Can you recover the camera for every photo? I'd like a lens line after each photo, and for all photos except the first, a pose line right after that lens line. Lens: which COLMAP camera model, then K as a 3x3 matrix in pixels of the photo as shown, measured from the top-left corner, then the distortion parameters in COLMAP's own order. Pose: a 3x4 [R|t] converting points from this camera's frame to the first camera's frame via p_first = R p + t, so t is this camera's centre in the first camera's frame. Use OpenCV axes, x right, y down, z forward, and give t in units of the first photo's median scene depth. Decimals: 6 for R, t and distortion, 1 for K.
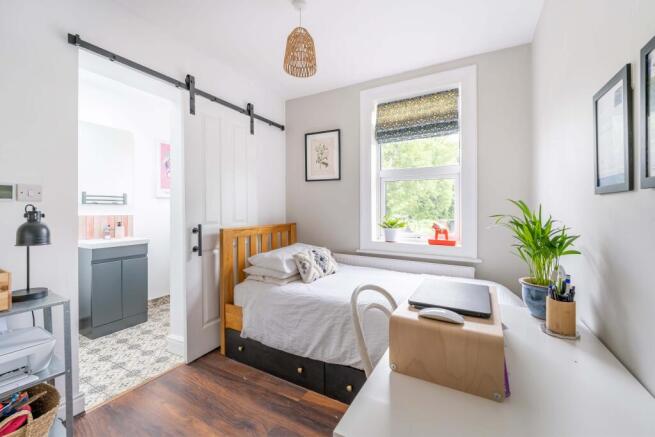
lens RADIAL K [[266.3, 0, 322.4], [0, 266.3, 208.1], [0, 0, 1]] dist [-0.001889, -0.000420]
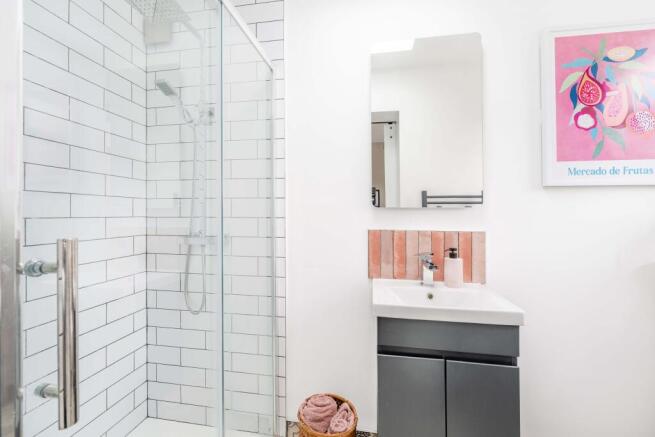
lens RADIAL K [[266.3, 0, 327.0], [0, 266.3, 214.4], [0, 0, 1]] dist [-0.001889, -0.000420]
pose [[0.348799, 0.000572, -0.937197, -0.421295], [0.005328, 0.999982, 0.002593, -0.004852], [0.937182, -0.005898, 0.348790, 0.647697]]
